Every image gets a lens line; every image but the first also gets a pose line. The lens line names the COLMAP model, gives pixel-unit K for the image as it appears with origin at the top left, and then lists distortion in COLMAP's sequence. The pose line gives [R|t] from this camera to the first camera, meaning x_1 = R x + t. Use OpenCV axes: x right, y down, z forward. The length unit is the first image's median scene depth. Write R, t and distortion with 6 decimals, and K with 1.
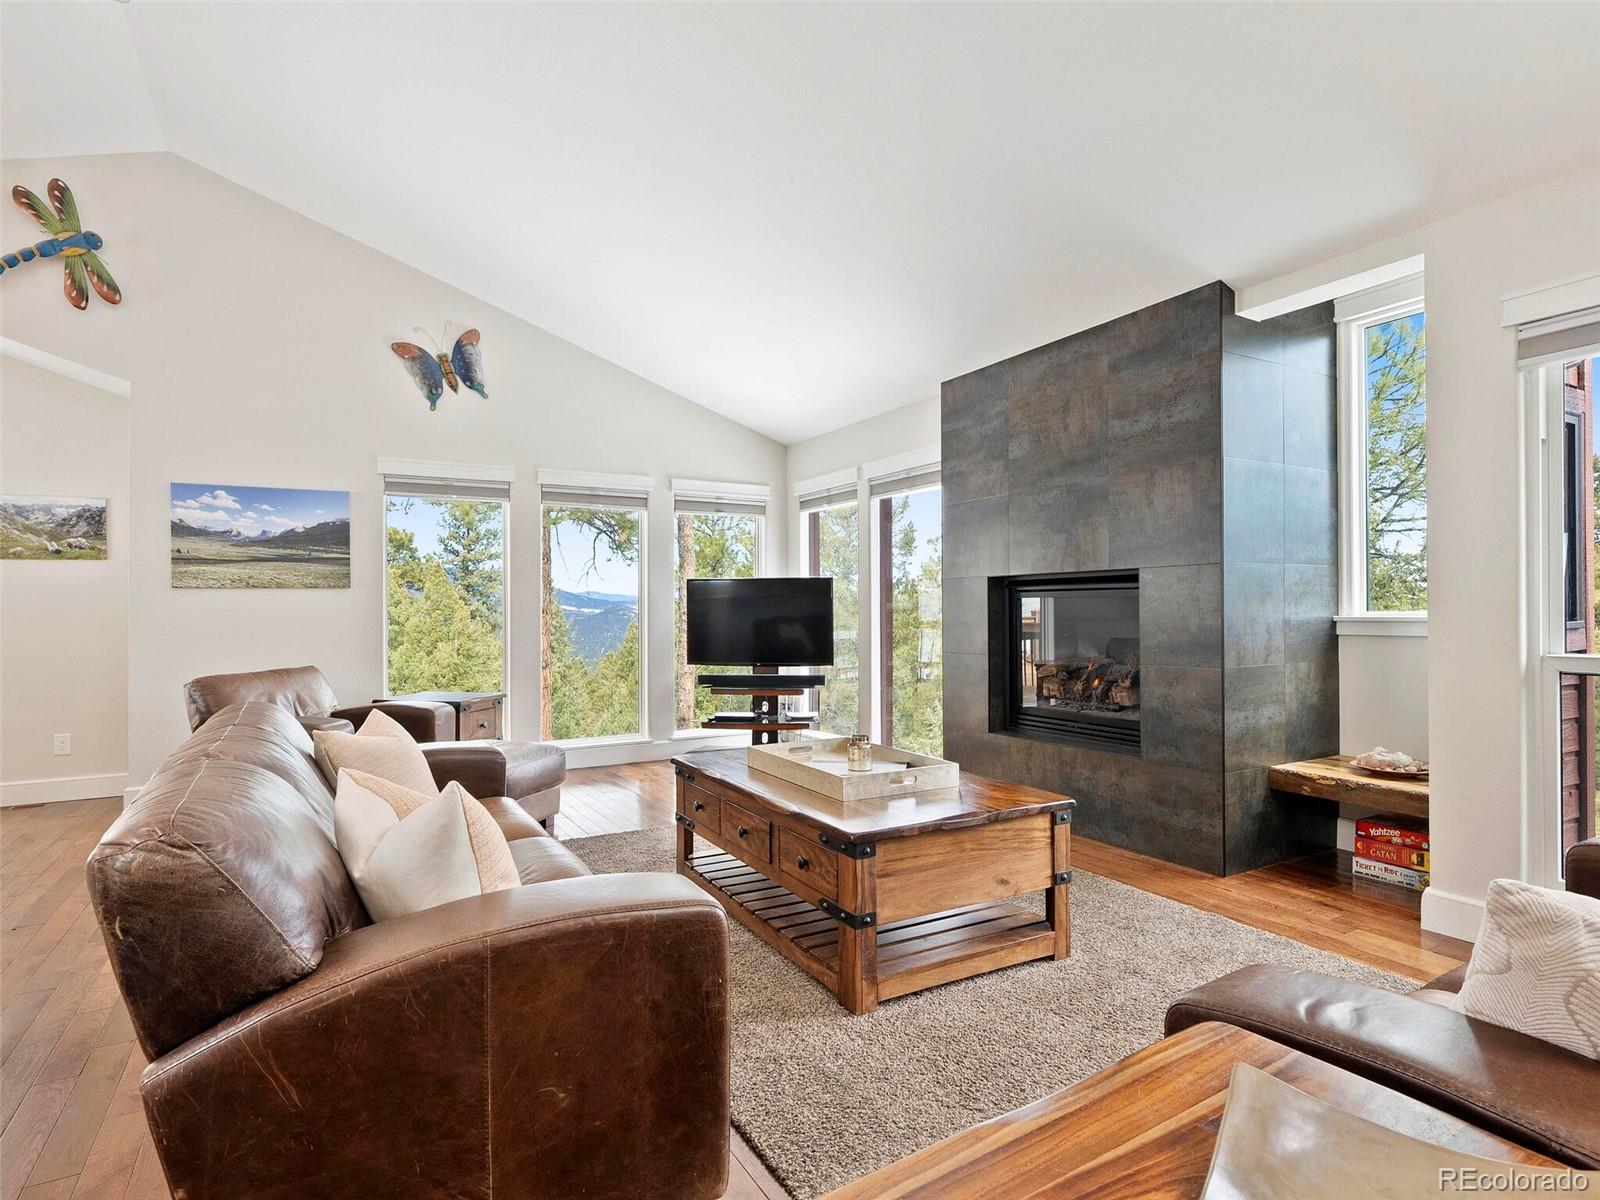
lens RADIAL K [[840.0, 0, 798.5], [0, 840.0, 597.9], [0, 0, 1]] dist [0.000779, 0.000615]
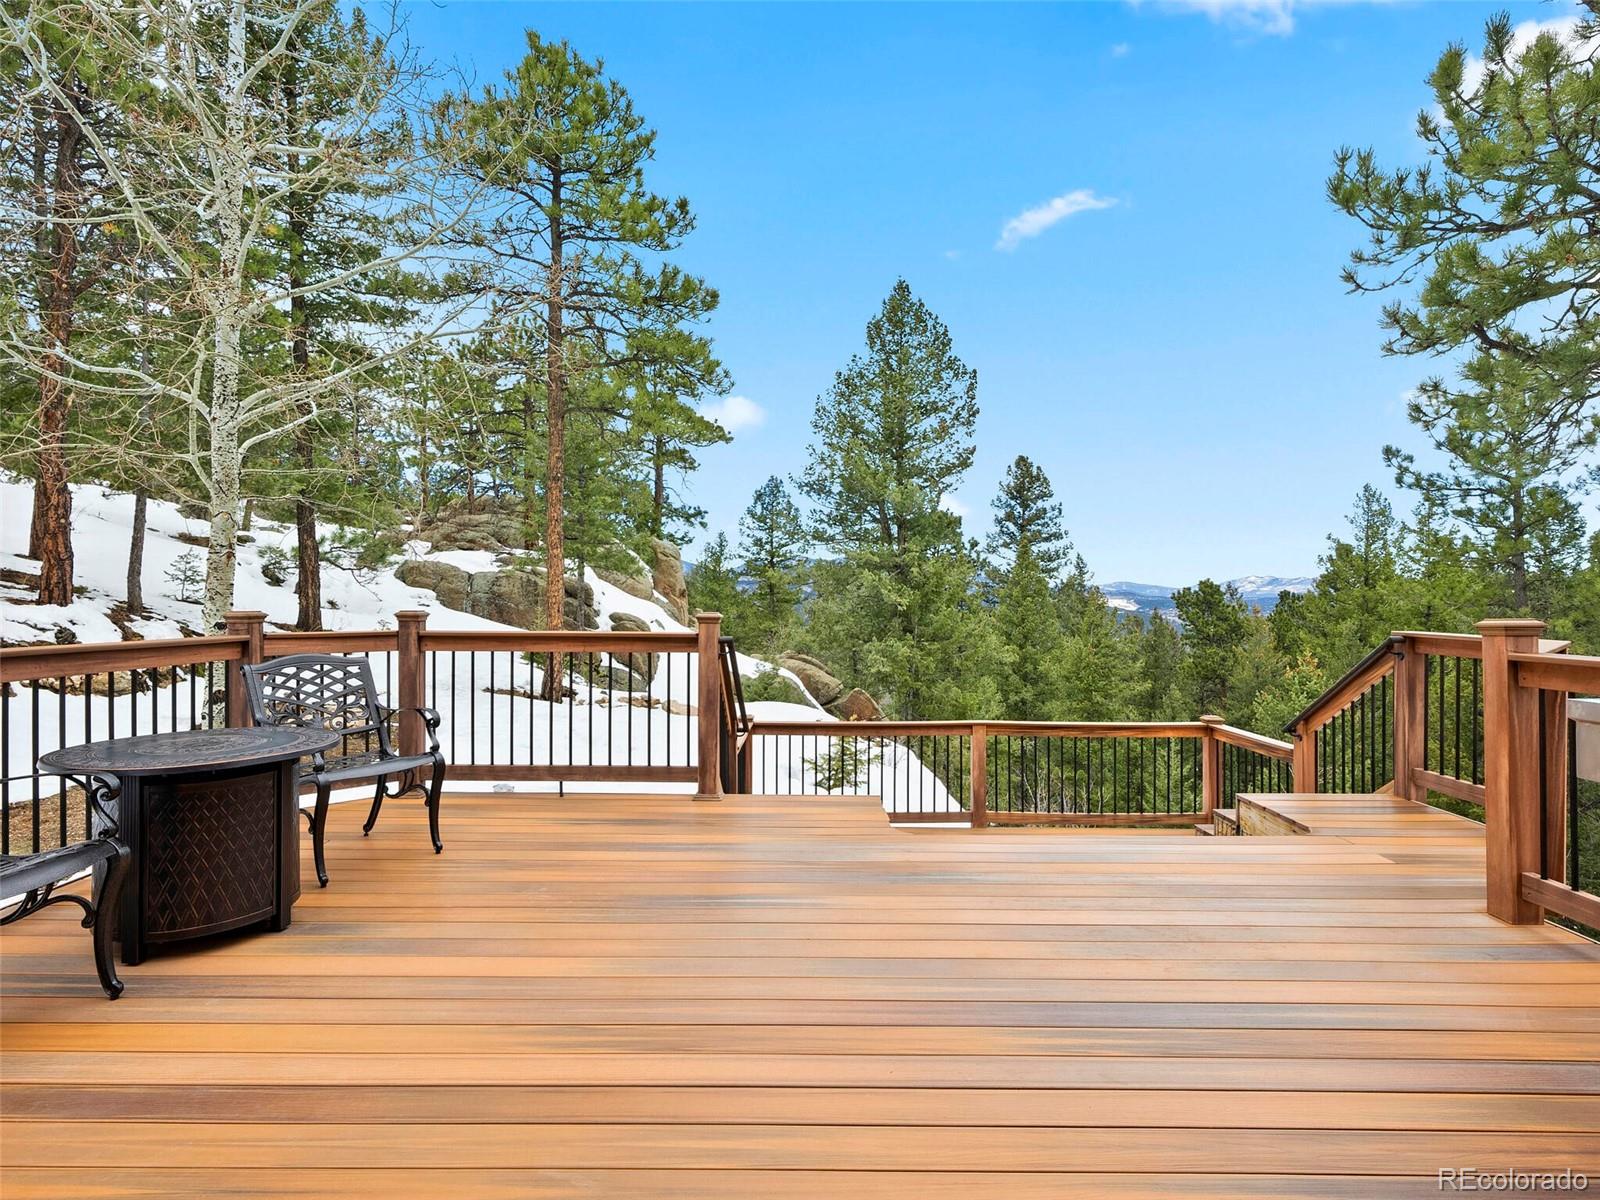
lens RADIAL K [[824.6, 0, 795.1], [0, 824.6, 598.6], [0, 0, 1]] dist [0.004658, 0.000378]
pose [[0.862521, 0.007540, -0.505965, -1.328448], [-0.000547, 0.999902, 0.013967, 0.025488], [0.506021, -0.011770, 0.862441, 0.943668]]
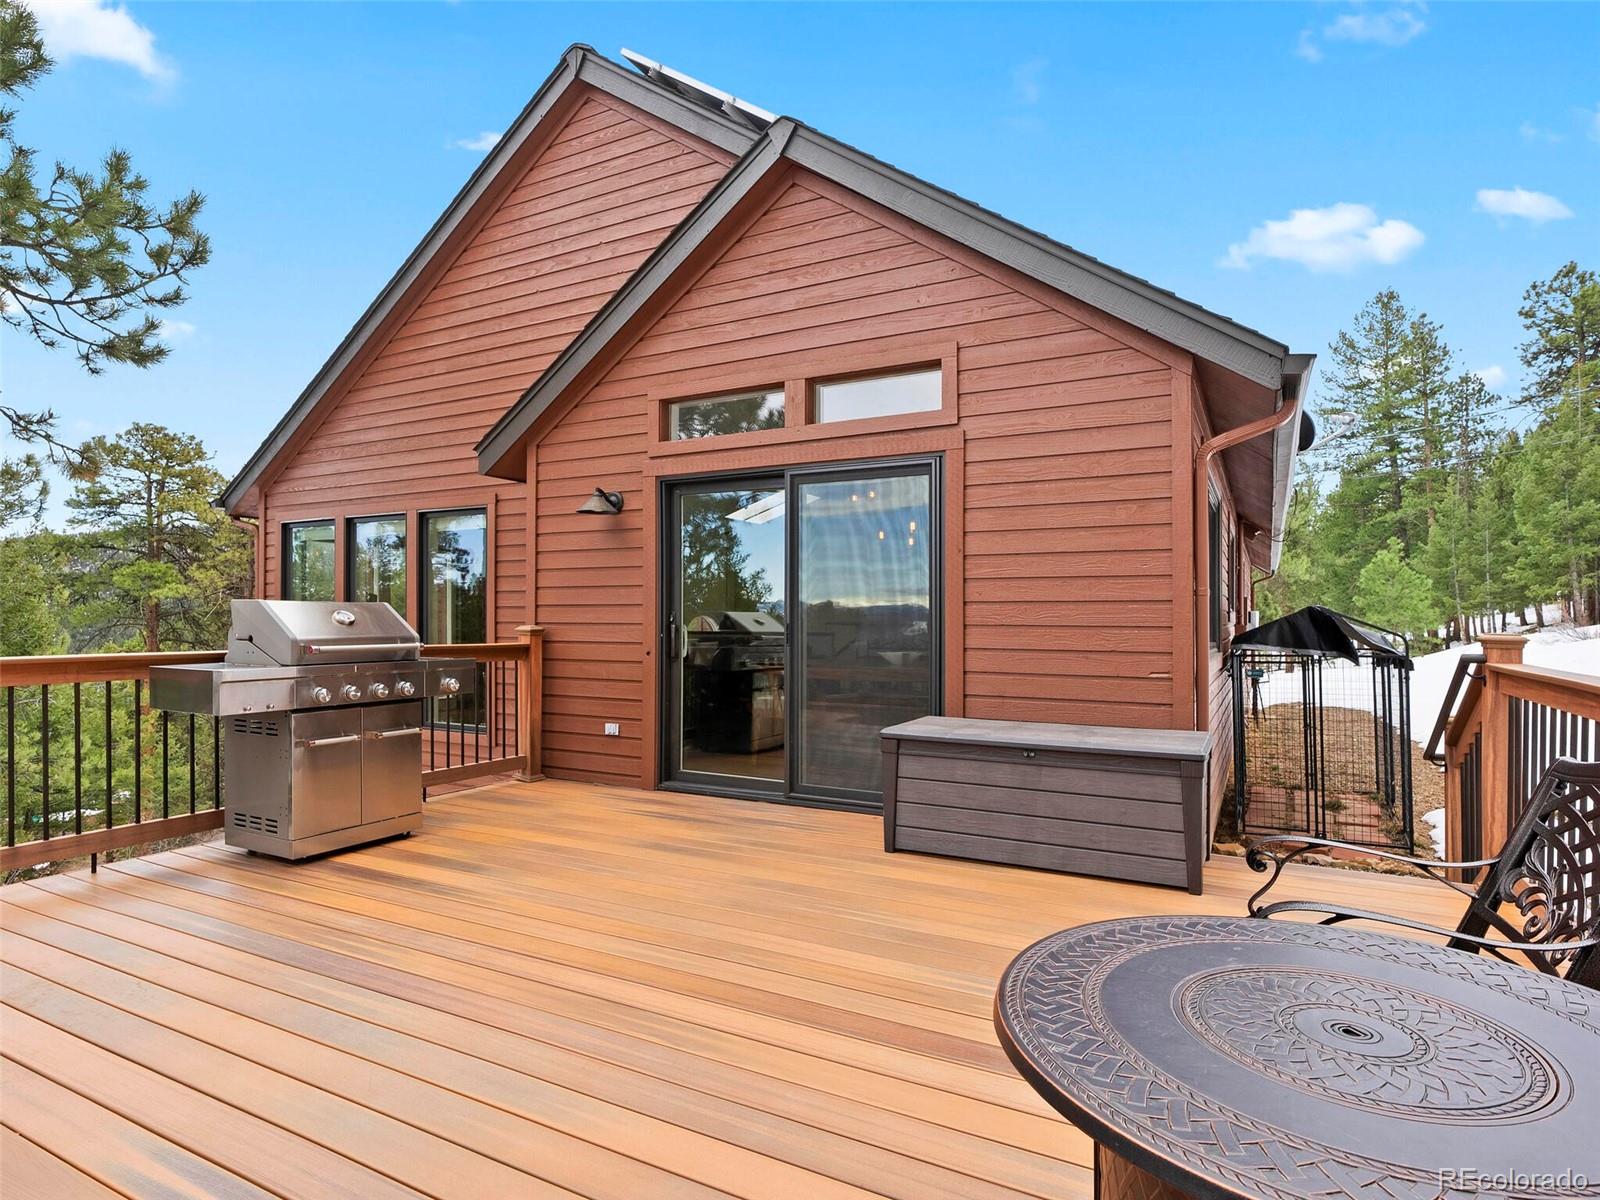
lens RADIAL K [[840.0, 0, 798.5], [0, 840.0, 597.9], [0, 0, 1]] dist [0.000779, 0.000615]
pose [[-0.514101, 0.003728, 0.857722, -2.096539], [-0.012805, 0.999846, -0.012020, 0.007128], [-0.857634, -0.017163, -0.513974, 1.444190]]
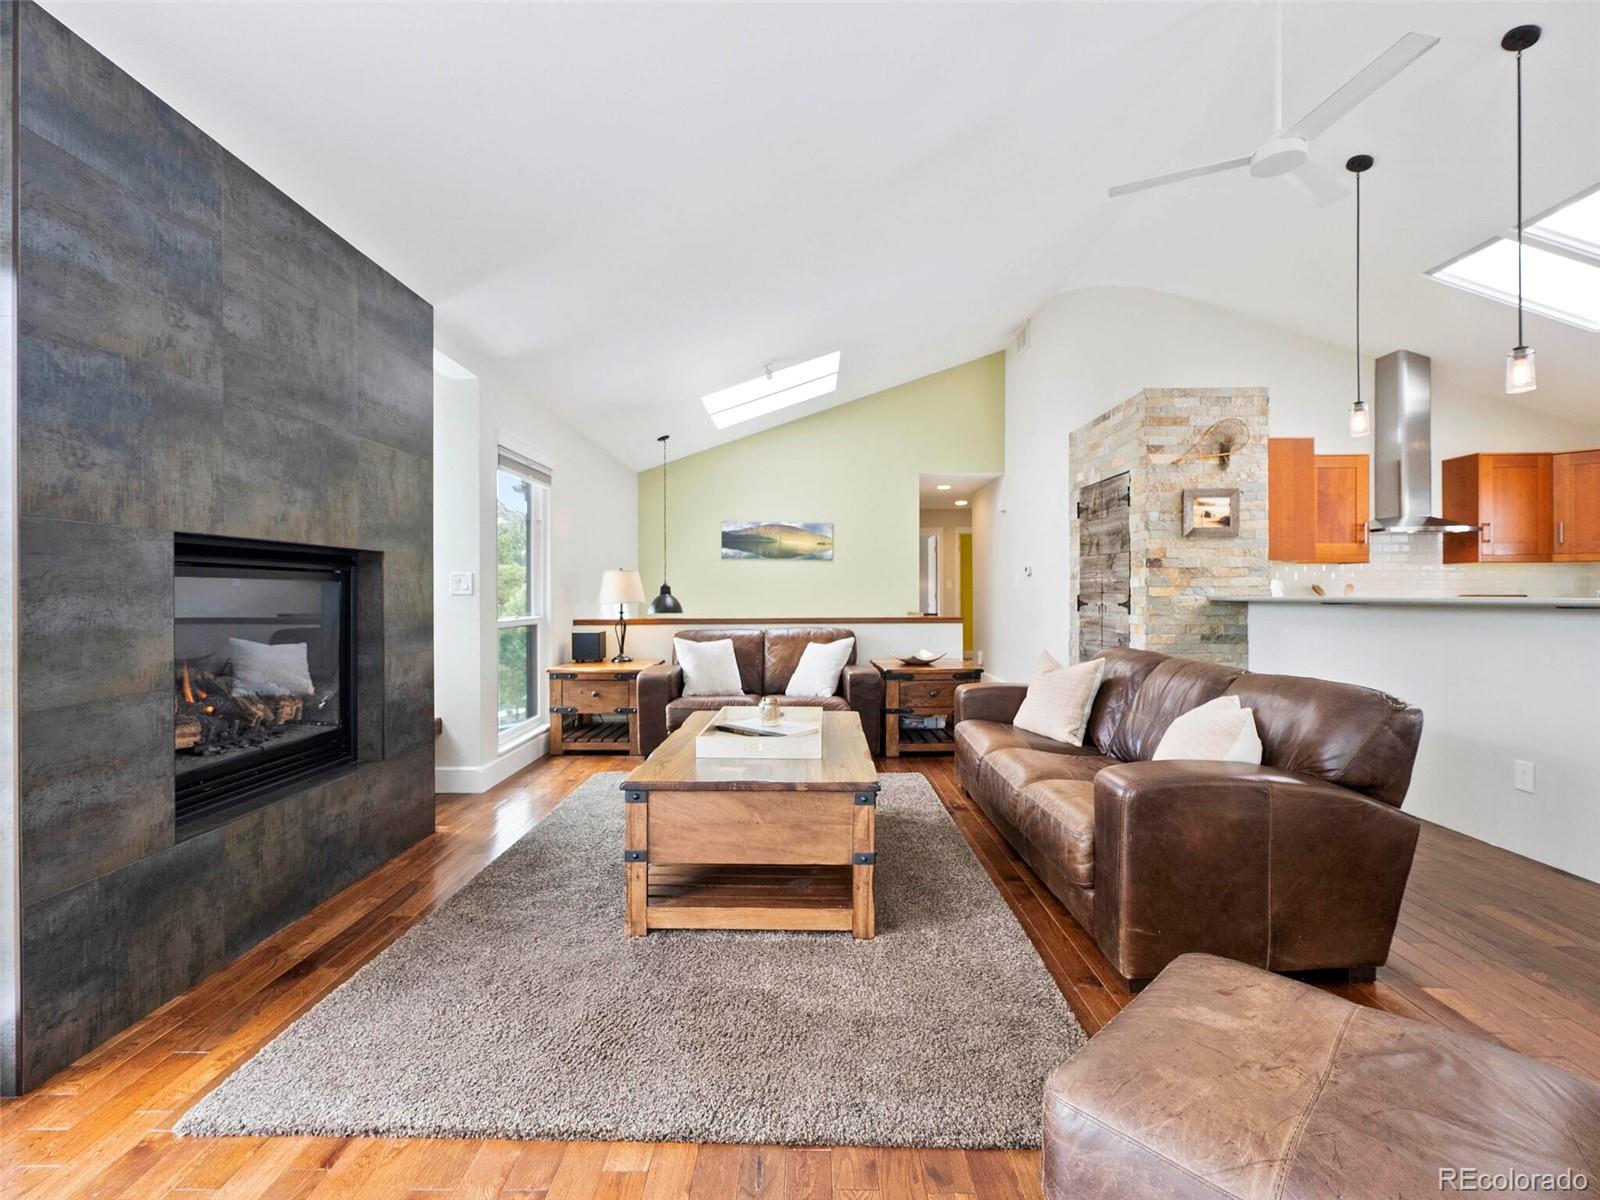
lens RADIAL K [[724.1, 0, 798.7], [0, 724.1, 595.2], [0, 0, 1]] dist [0.000452, 0.000460]
pose [[-0.861140, 0.007983, 0.508305, -0.294492], [0.001962, 0.999921, -0.012379, 0.017470], [-0.508364, -0.009663, -0.861088, 1.116966]]
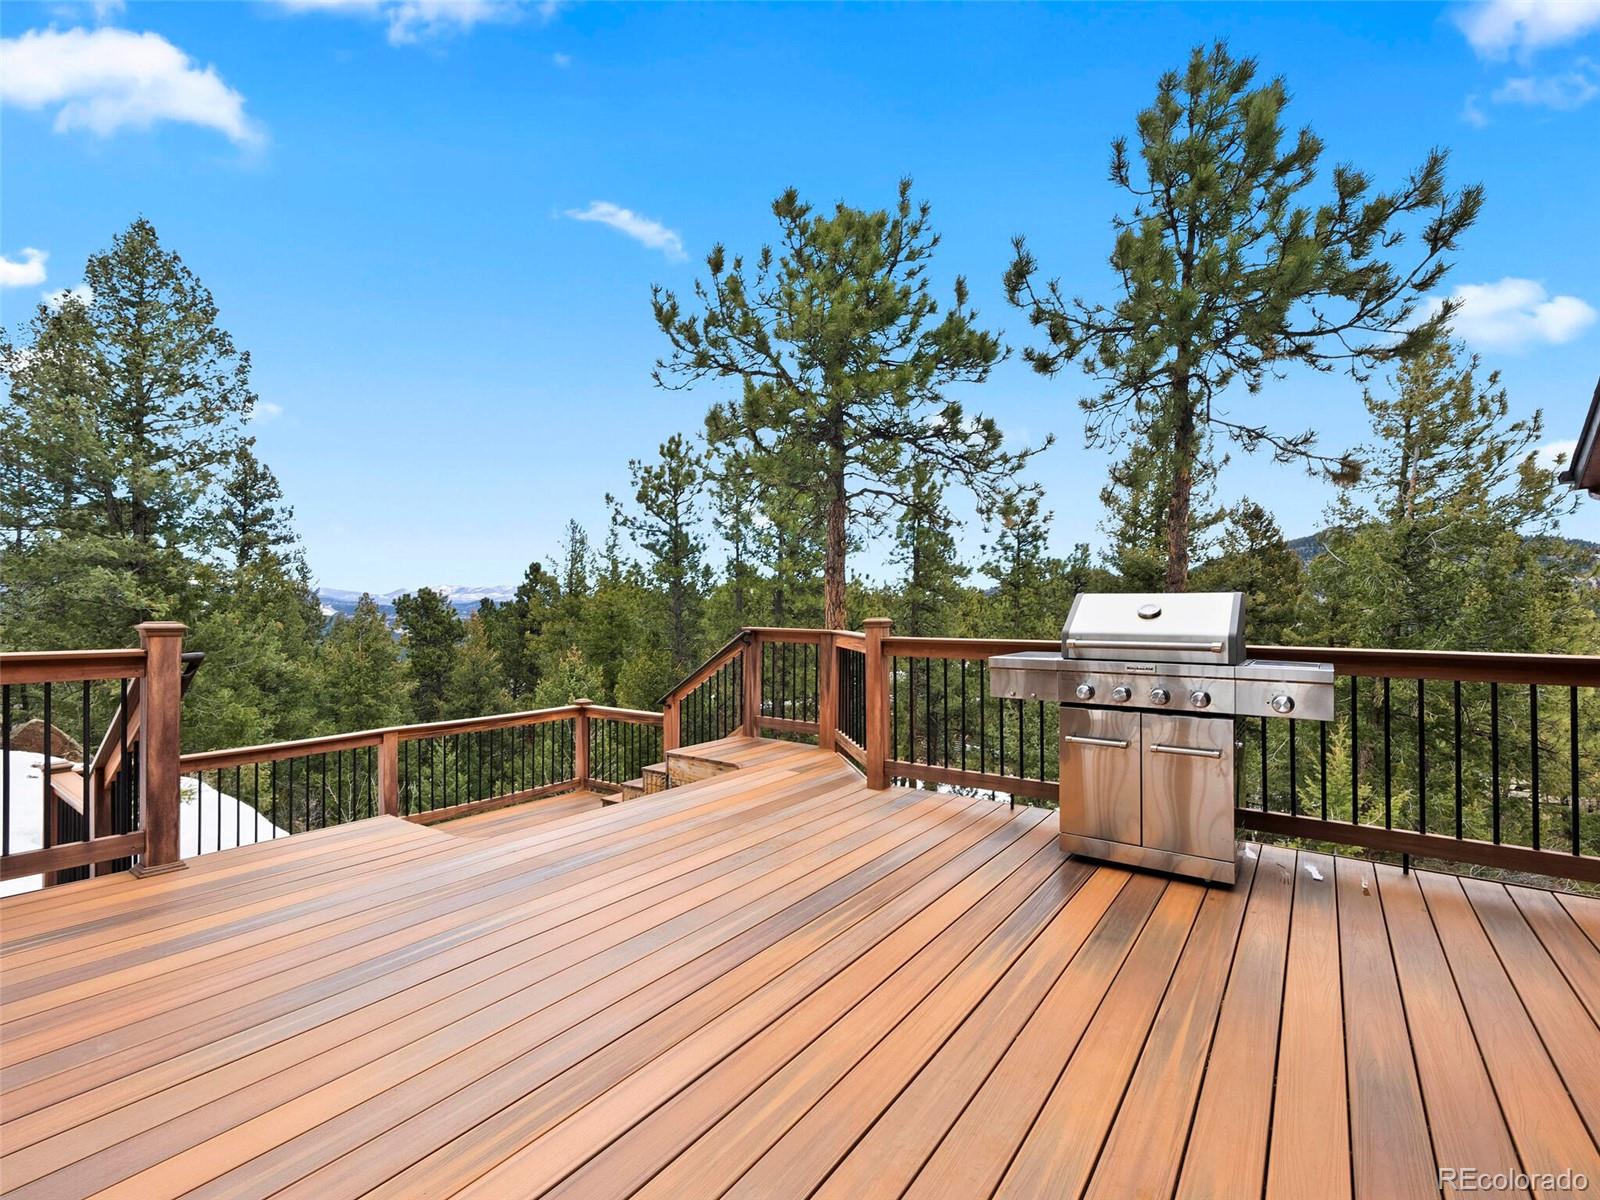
lens RADIAL K [[731.9, 0, 790.4], [0, 731.9, 602.8], [0, 0, 1]] dist [0.001009, 0.000080]
pose [[0.912367, 0.013122, 0.409163, -1.658317], [-0.015872, 0.999869, 0.003326, 0.027524], [-0.409065, -0.009529, 0.912455, 0.915397]]
